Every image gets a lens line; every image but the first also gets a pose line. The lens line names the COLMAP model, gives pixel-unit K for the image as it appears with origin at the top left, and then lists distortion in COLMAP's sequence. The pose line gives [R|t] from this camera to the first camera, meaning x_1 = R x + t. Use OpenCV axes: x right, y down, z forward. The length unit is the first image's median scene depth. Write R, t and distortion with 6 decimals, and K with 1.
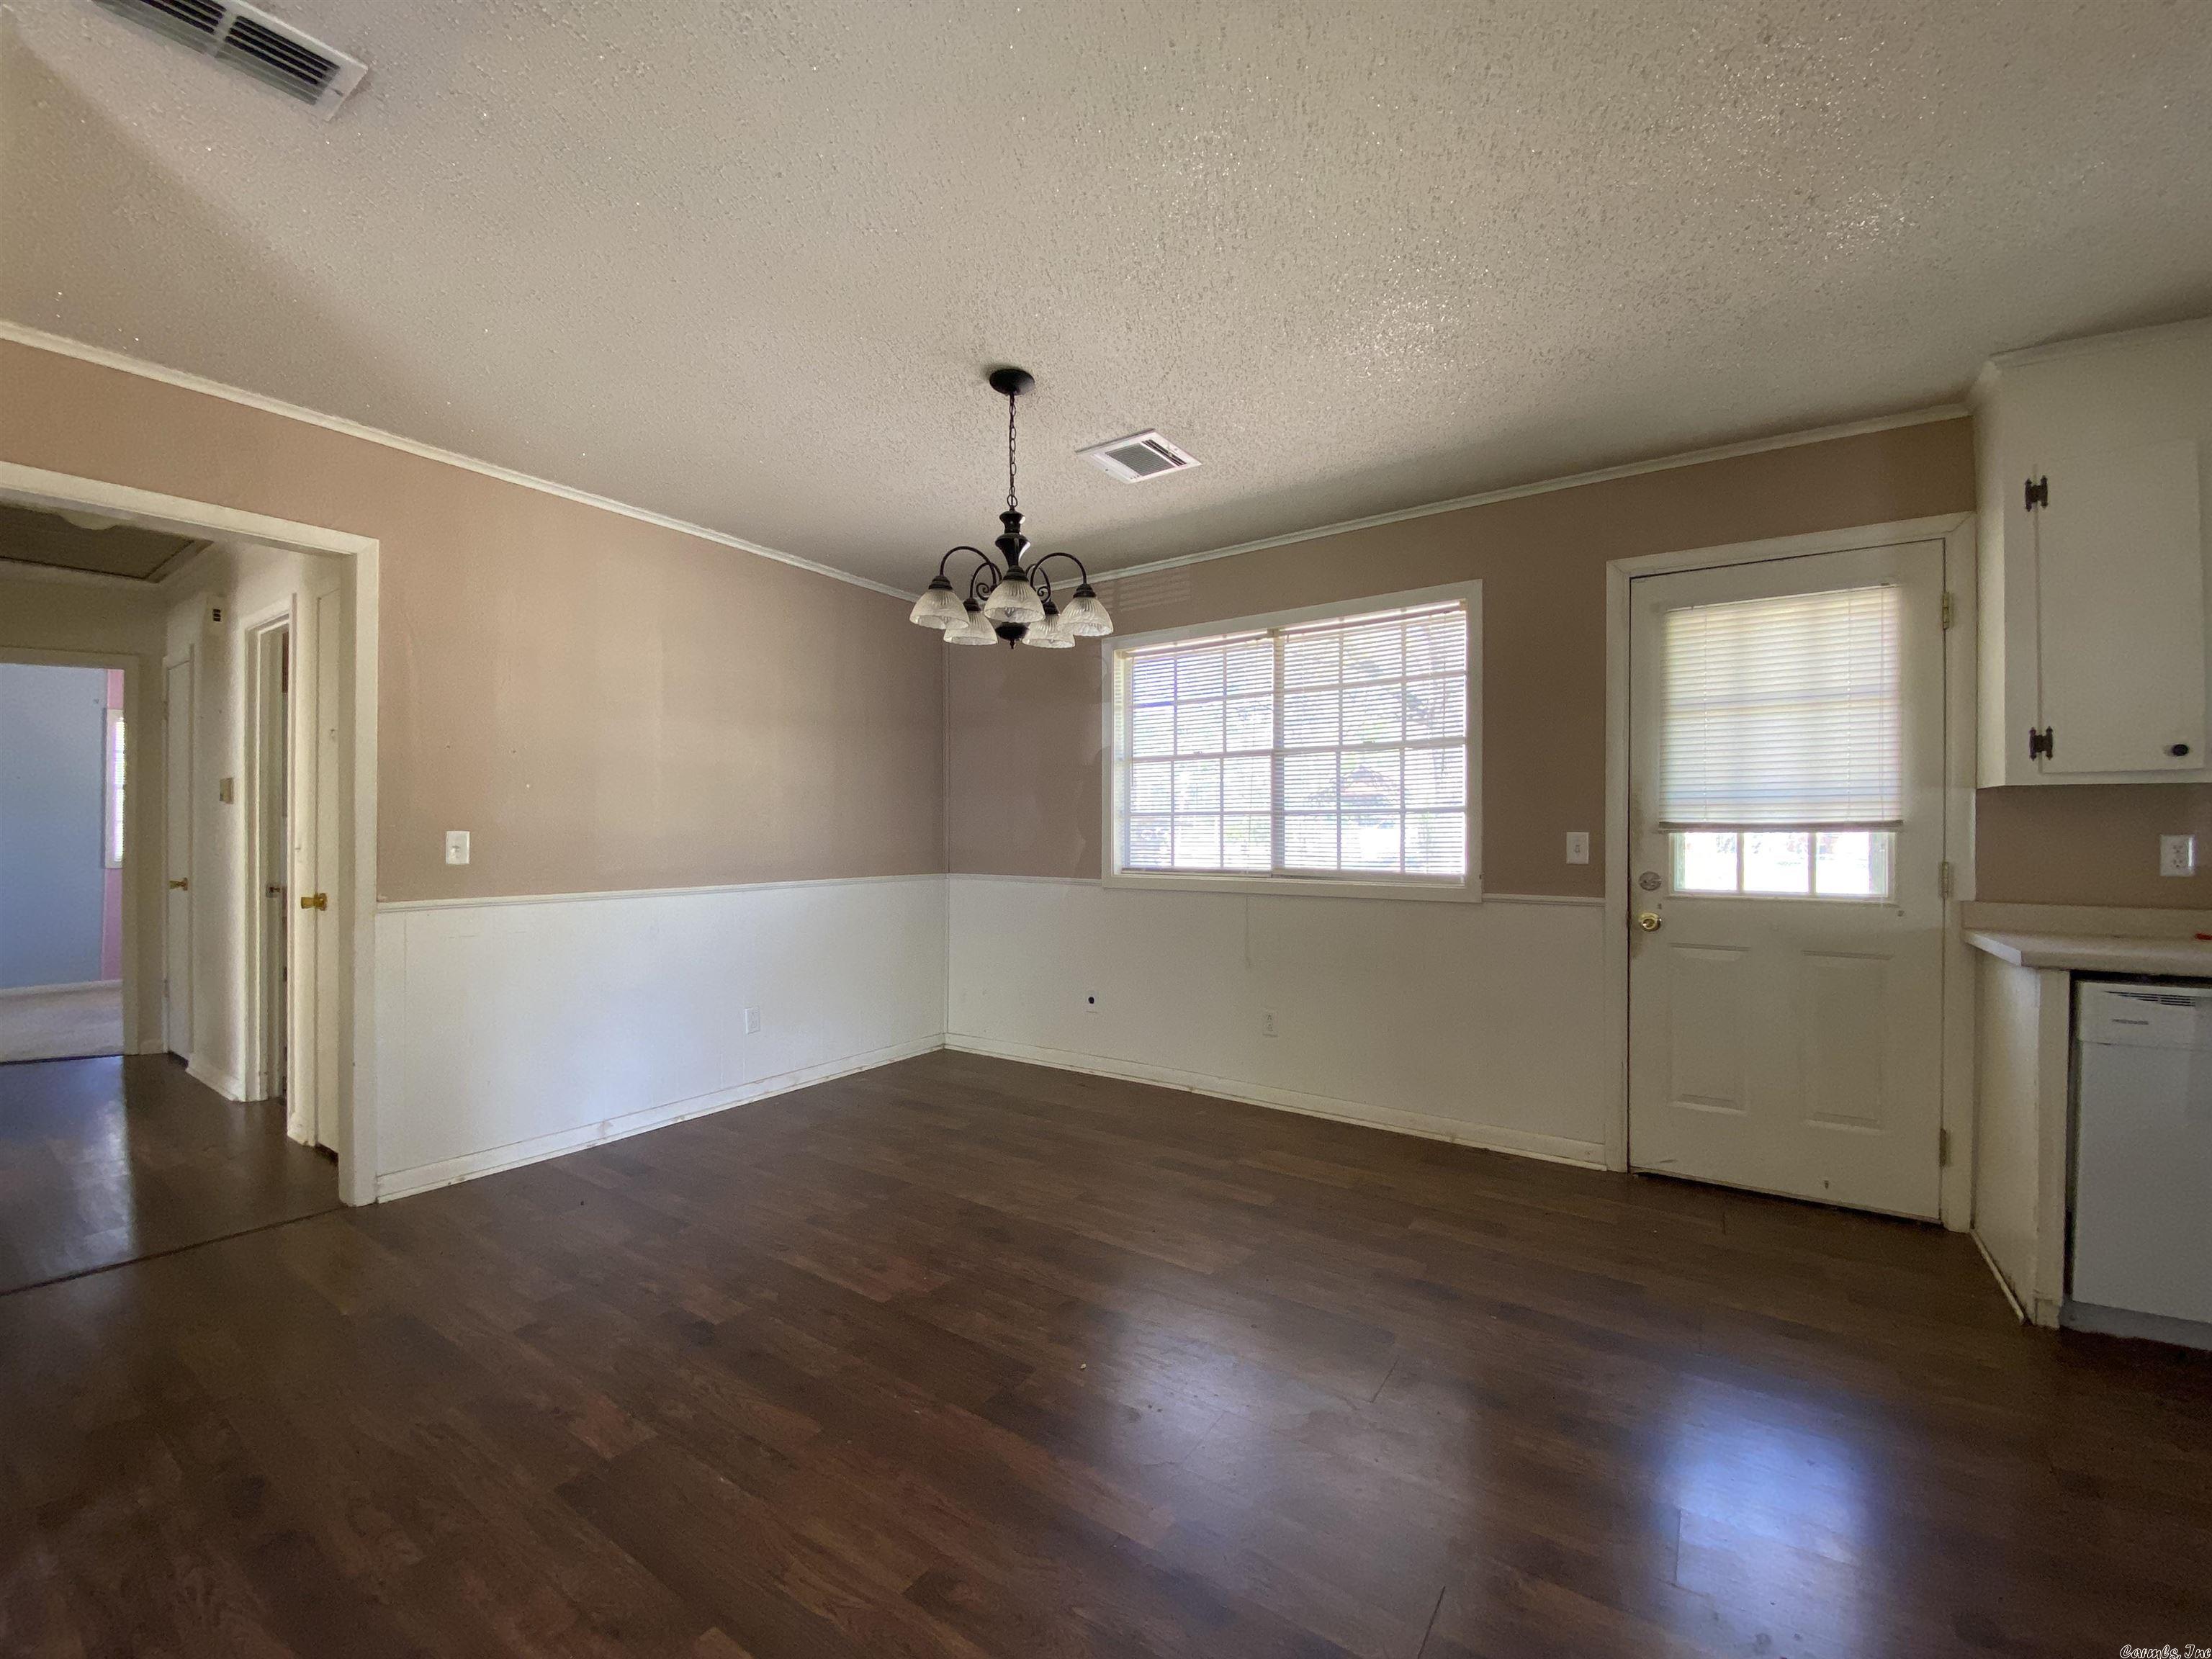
lens RADIAL K [[899.3, 0, 1106.0], [0, 899.3, 831.9], [0, 0, 1]] dist [-0.004521, -0.000852]
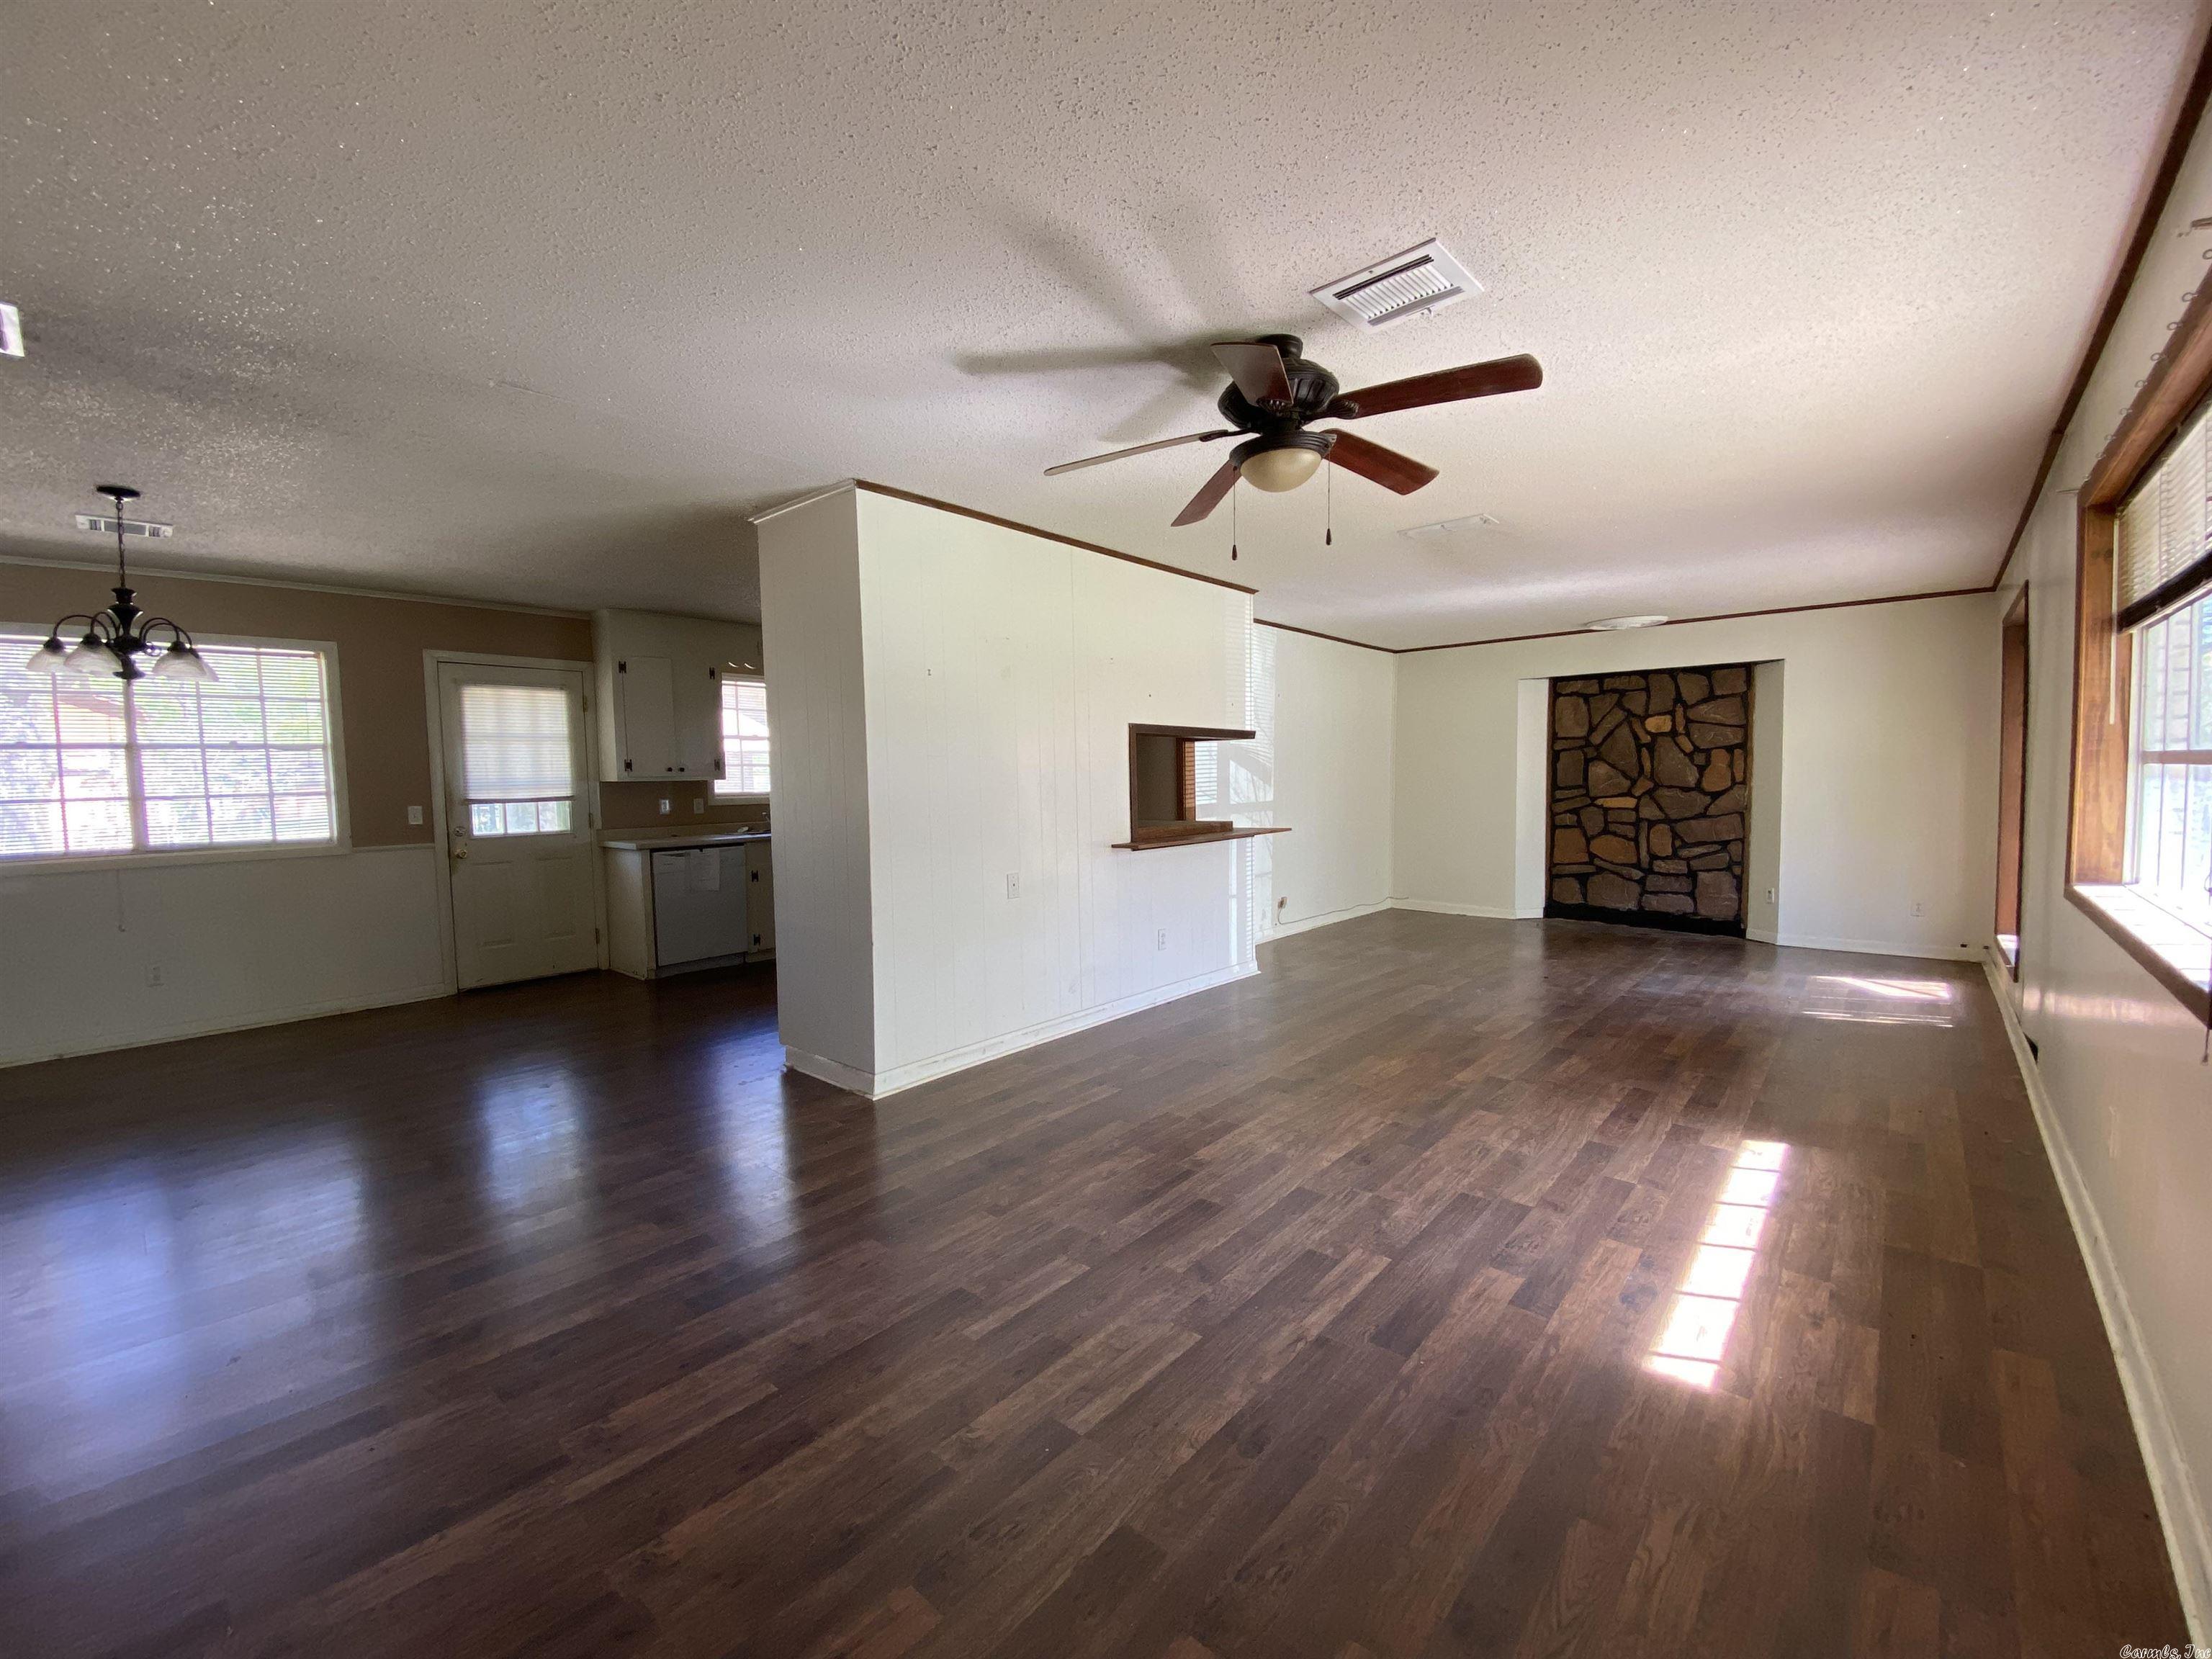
lens RADIAL K [[895.9, 0, 1105.5], [0, 895.9, 825.7], [0, 0, 1]] dist [-0.000912, -0.000174]
pose [[0.111317, -0.060513, 0.991941, -1.060684], [0.018597, 0.998096, 0.058801, -0.039674], [-0.993611, 0.011901, 0.112230, -0.507948]]
